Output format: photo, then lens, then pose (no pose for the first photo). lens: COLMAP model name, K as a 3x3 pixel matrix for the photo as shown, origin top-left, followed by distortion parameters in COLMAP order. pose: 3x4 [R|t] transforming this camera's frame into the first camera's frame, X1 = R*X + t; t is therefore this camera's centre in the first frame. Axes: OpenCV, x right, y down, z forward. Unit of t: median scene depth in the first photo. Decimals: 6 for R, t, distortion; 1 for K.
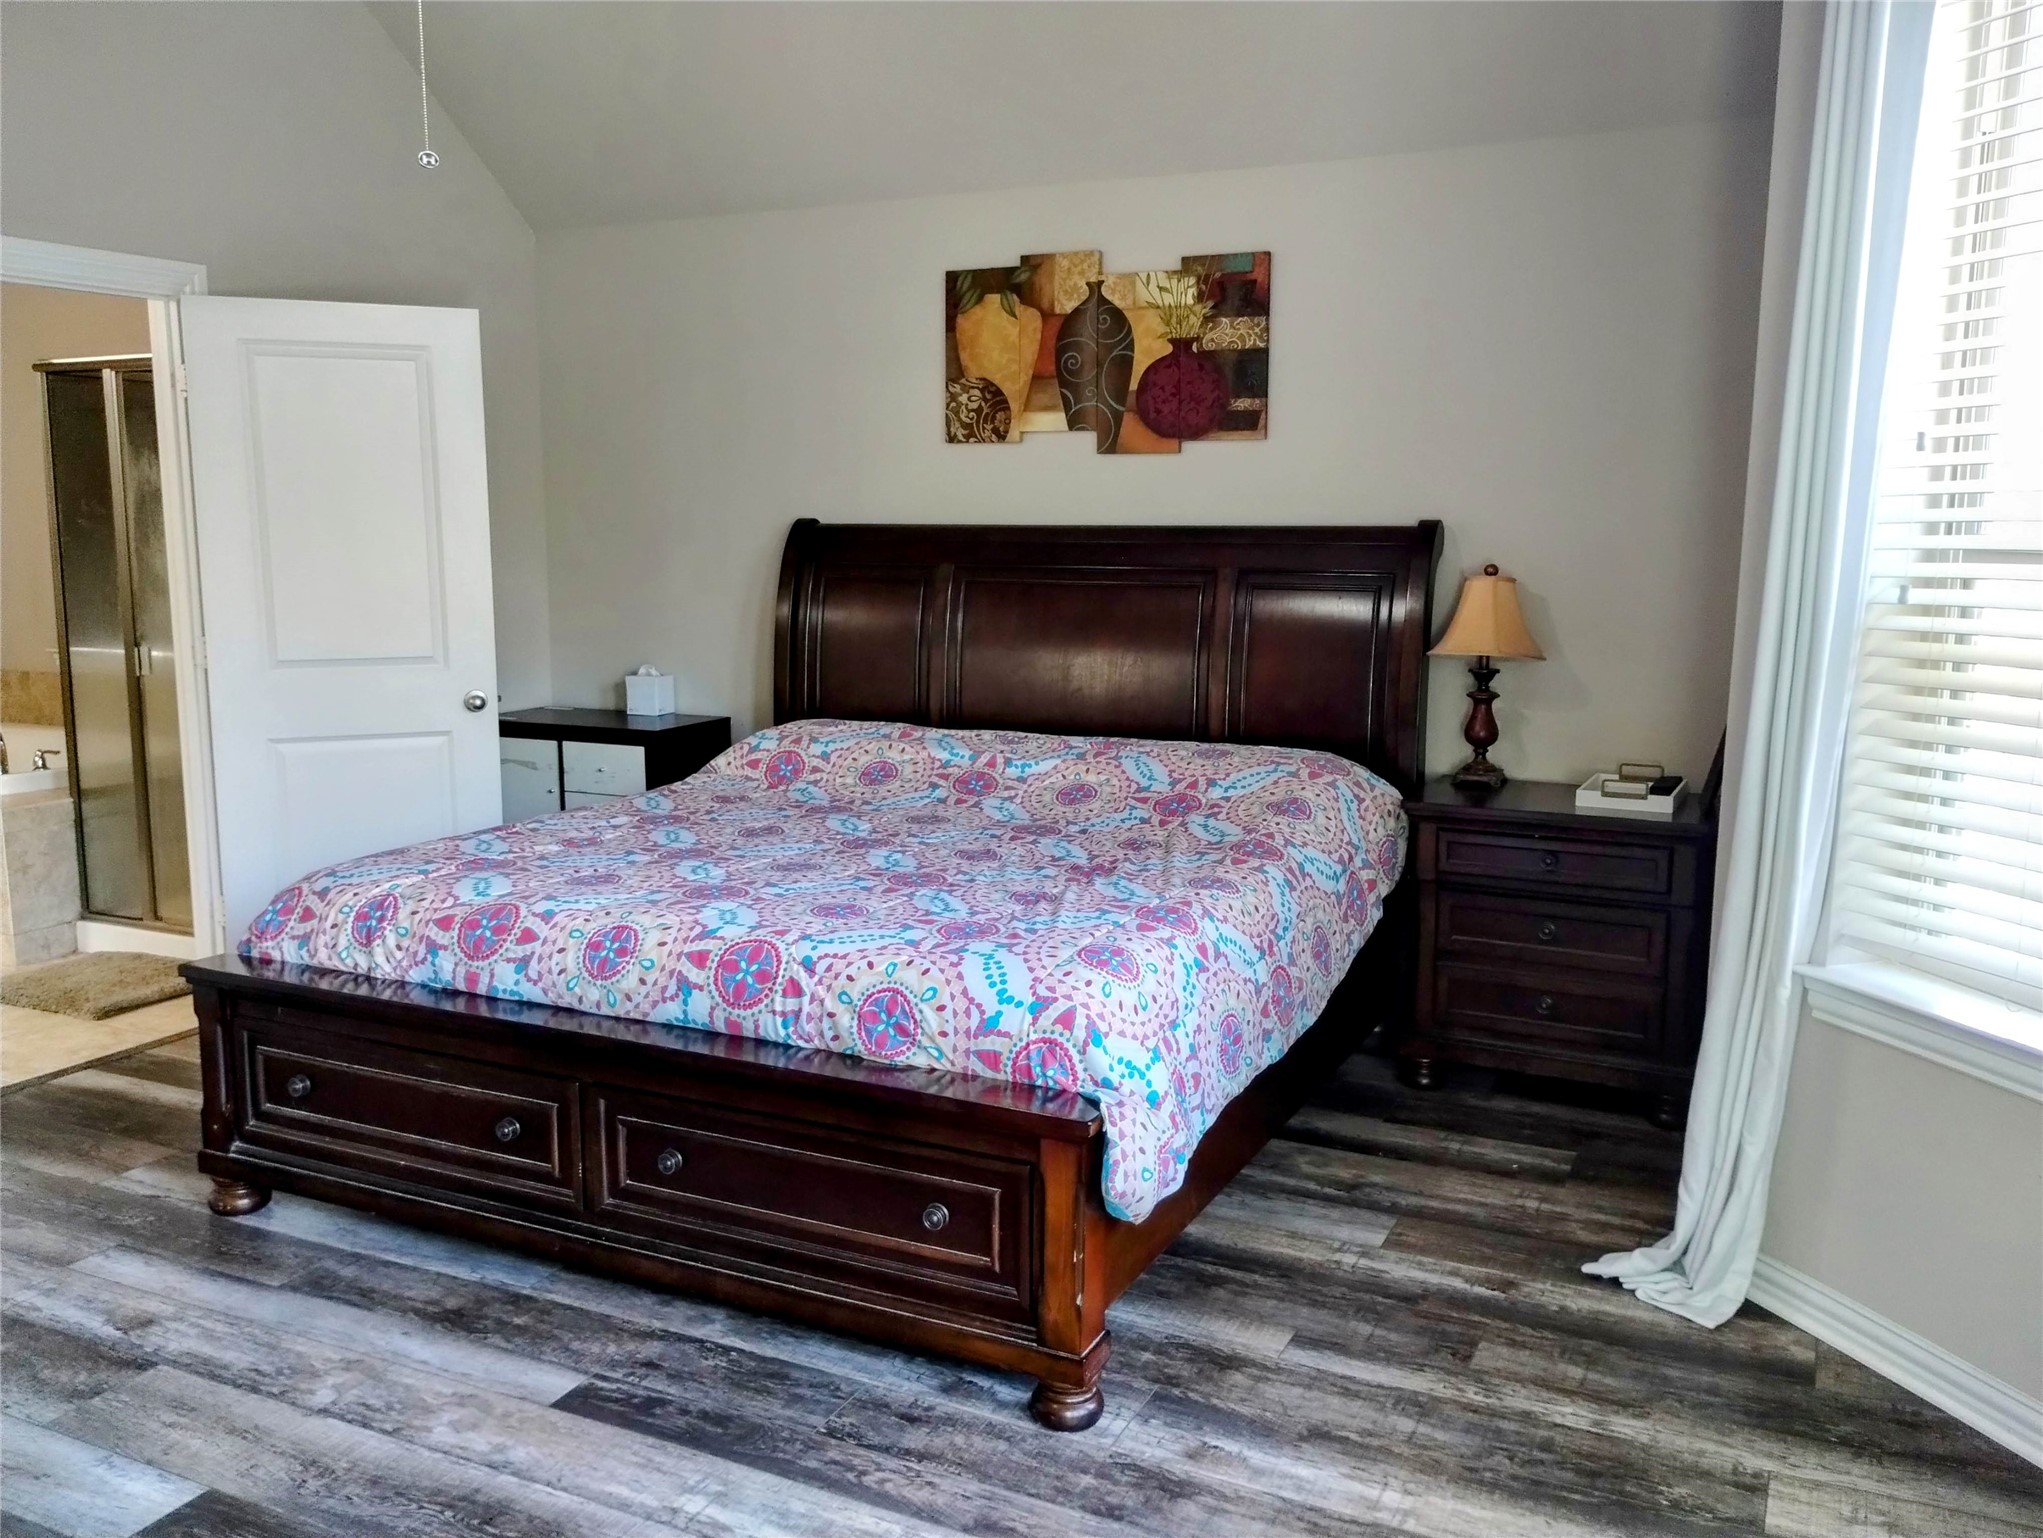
lens RADIAL K [[1687.5, 0, 1008.2], [0, 1687.5, 778.6], [0, 0, 1]] dist [0.027020, 0.001031]
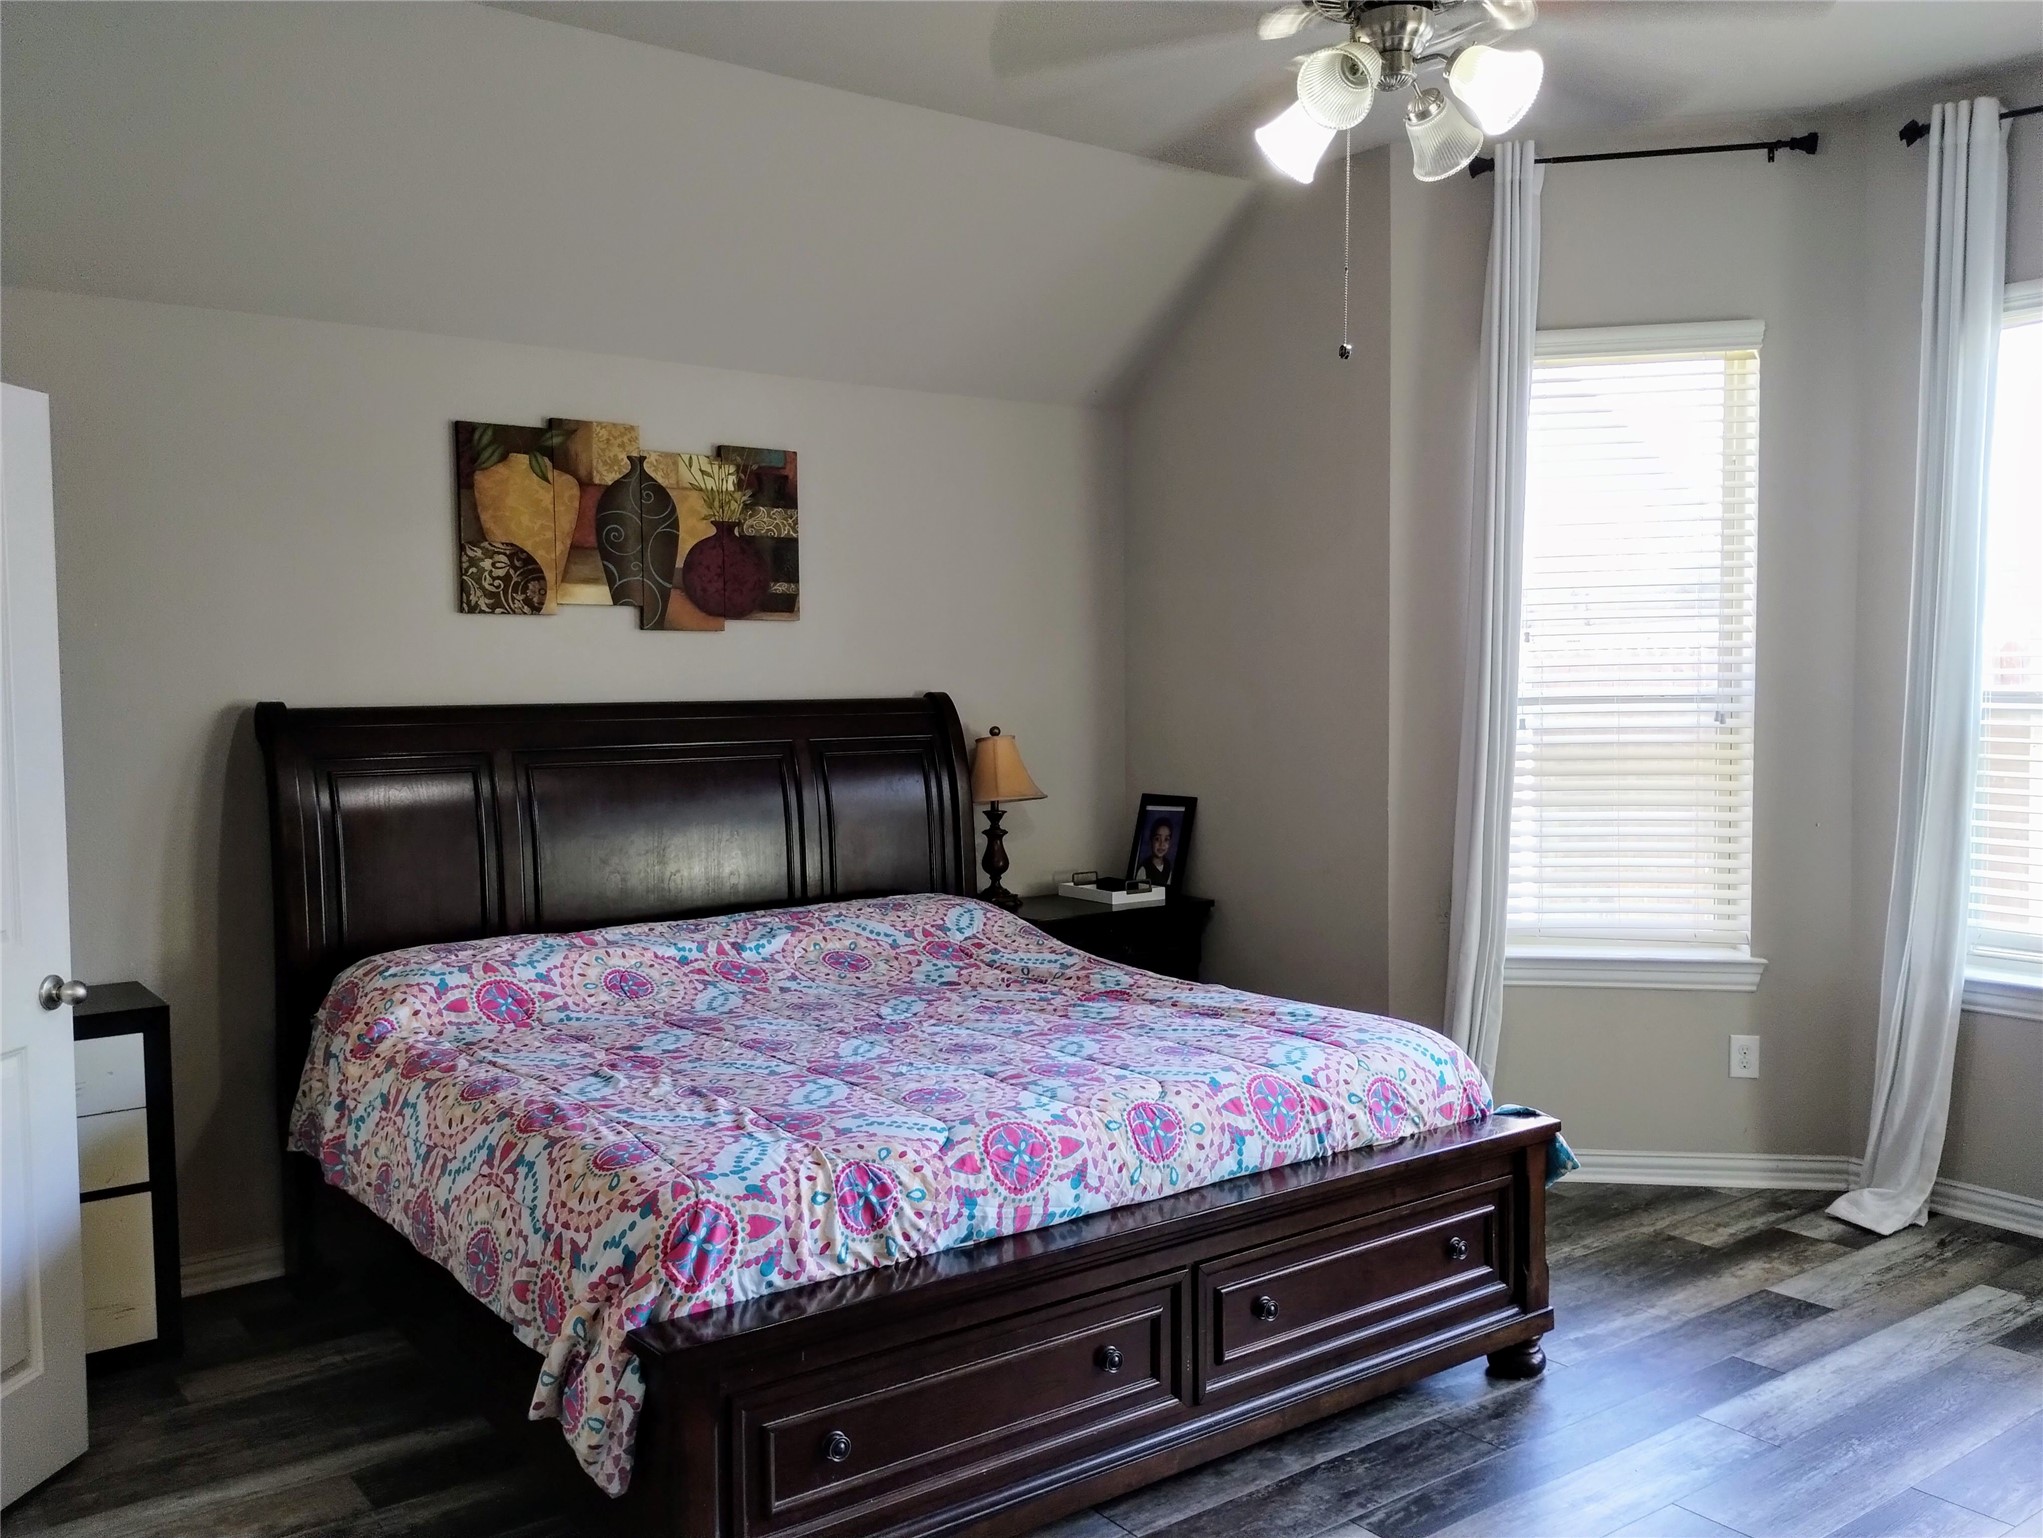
lens RADIAL K [[1675.5, 0, 1029.1], [0, 1675.5, 769.8], [0, 0, 1]] dist [0.065287, -0.084547]
pose [[0.462168, -0.052551, 0.885234, -0.724850], [0.151962, 0.988170, -0.020676, -0.060923], [-0.873675, 0.144077, 0.464686, 0.380250]]
